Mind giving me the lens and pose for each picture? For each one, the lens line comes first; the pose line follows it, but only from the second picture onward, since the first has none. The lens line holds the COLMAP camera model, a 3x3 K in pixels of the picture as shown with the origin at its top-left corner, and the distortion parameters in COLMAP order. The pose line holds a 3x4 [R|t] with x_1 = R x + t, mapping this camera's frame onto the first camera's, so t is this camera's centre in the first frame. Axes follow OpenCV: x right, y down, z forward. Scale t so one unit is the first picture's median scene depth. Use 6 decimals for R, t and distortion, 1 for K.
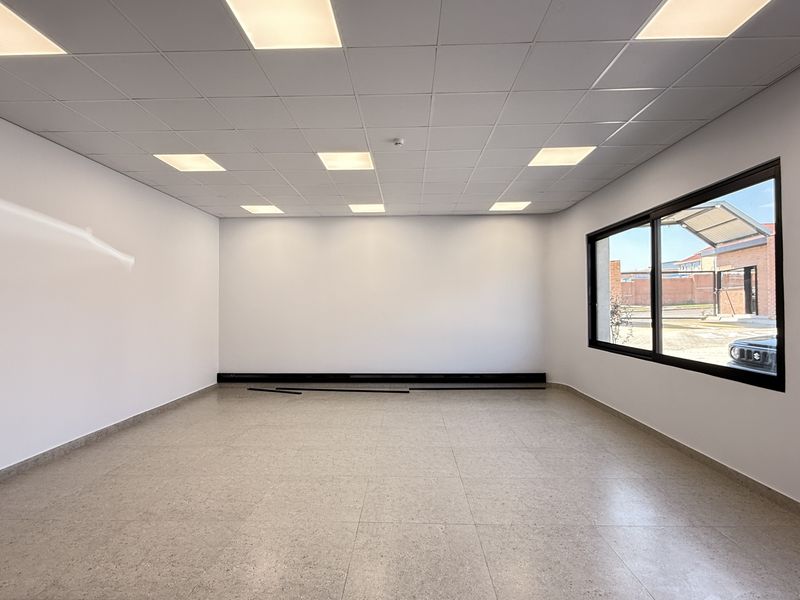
lens RADIAL K [[424.2, 0, 396.9], [0, 424.2, 300.8], [0, 0, 1]] dist [-0.000503, -0.000296]
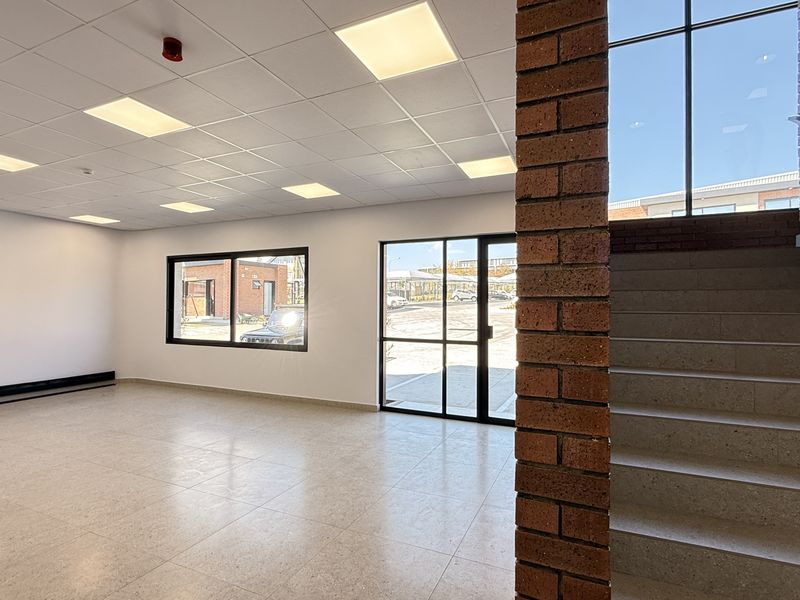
lens RADIAL K [[424.2, 0, 396.9], [0, 424.2, 300.8], [0, 0, 1]] dist [-0.000503, -0.000296]
pose [[0.391175, 0.023048, 0.920028, -0.413190], [-0.019098, 0.999674, -0.016924, -0.010814], [-0.920118, -0.010950, 0.391488, -0.132037]]
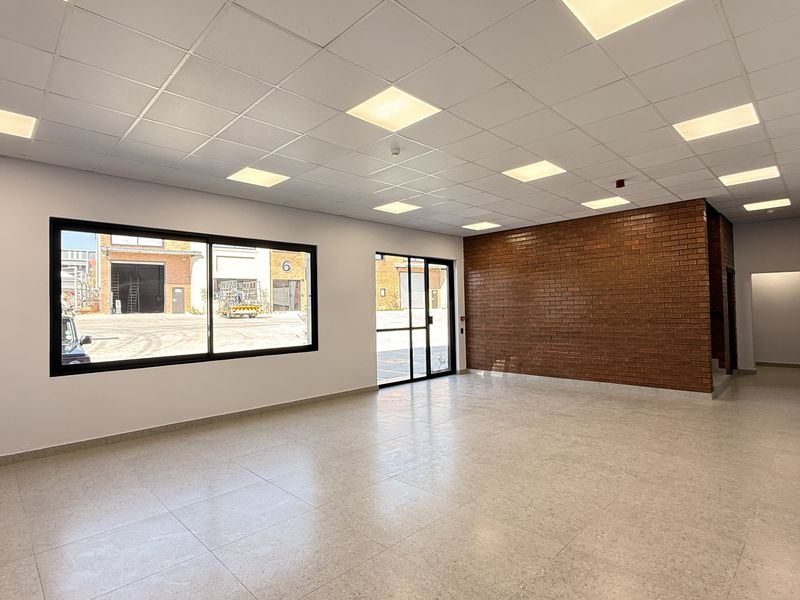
lens RADIAL K [[424.2, 0, 396.9], [0, 424.2, 300.8], [0, 0, 1]] dist [-0.000503, -0.000296]
pose [[-0.724224, 0.028658, 0.688969, -0.401186], [0.011942, 0.999507, -0.029022, 0.009526], [-0.689461, -0.012790, -0.724210, 0.997184]]
